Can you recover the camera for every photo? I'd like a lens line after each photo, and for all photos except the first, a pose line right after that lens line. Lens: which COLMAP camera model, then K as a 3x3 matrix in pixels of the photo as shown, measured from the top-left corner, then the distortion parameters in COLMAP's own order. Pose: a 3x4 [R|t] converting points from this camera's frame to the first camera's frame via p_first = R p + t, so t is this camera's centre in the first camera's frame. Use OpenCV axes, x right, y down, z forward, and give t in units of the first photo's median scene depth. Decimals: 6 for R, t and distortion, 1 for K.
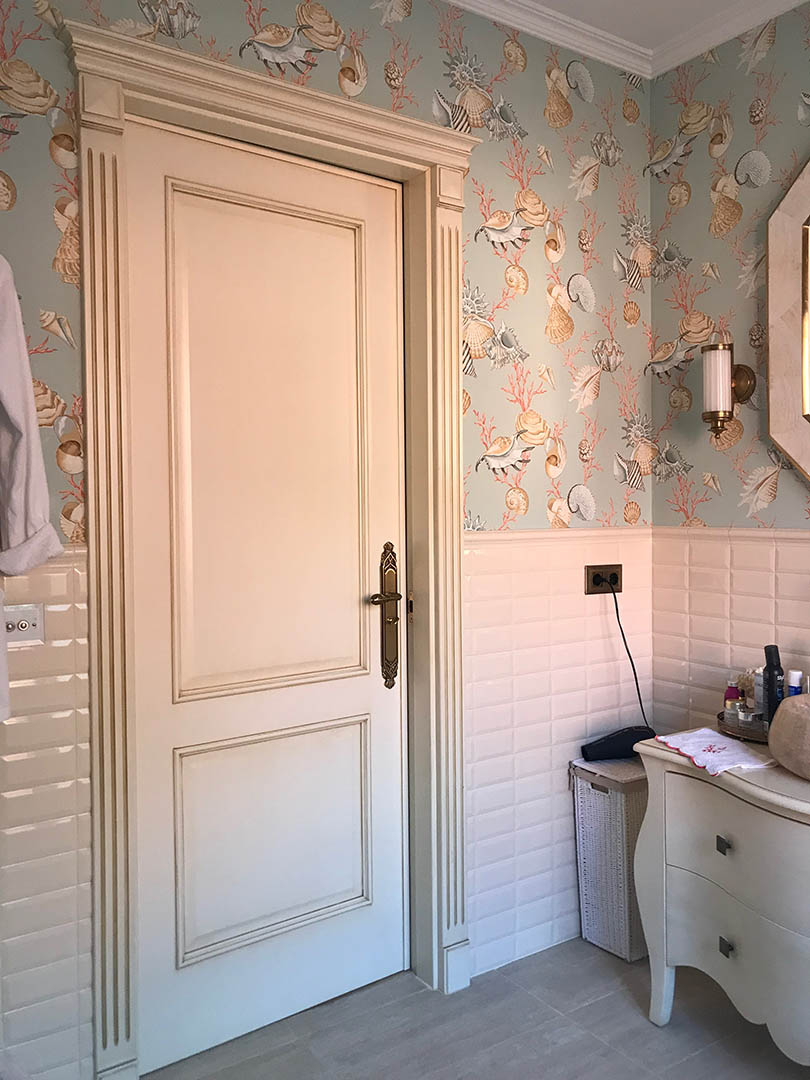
lens RADIAL K [[900.6, 0, 405.0], [0, 900.6, 540.0], [0, 0, 1]] dist [0.023469, -0.026037]
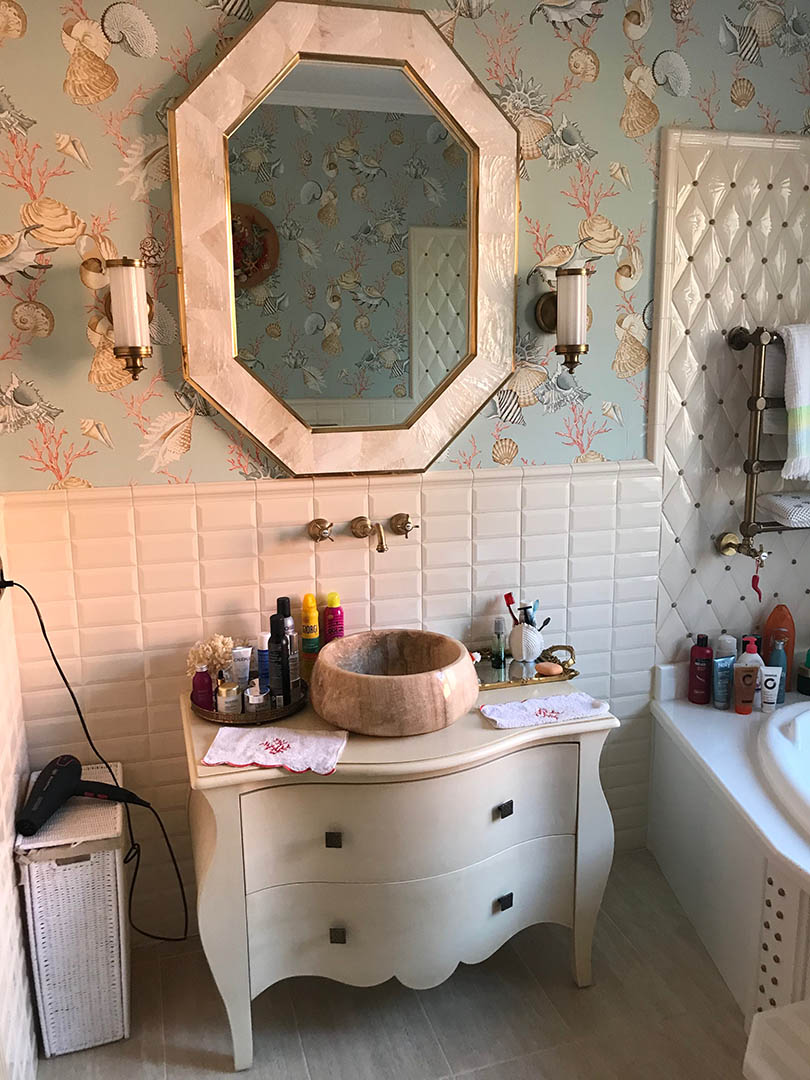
lens RADIAL K [[900.6, 0, 405.0], [0, 900.6, 540.0], [0, 0, 1]] dist [0.023469, -0.026037]
pose [[0.283590, -0.192565, 0.939412, -0.365073], [0.047354, 0.981247, 0.186845, -0.112003], [-0.957776, -0.008502, 0.287391, 0.543738]]
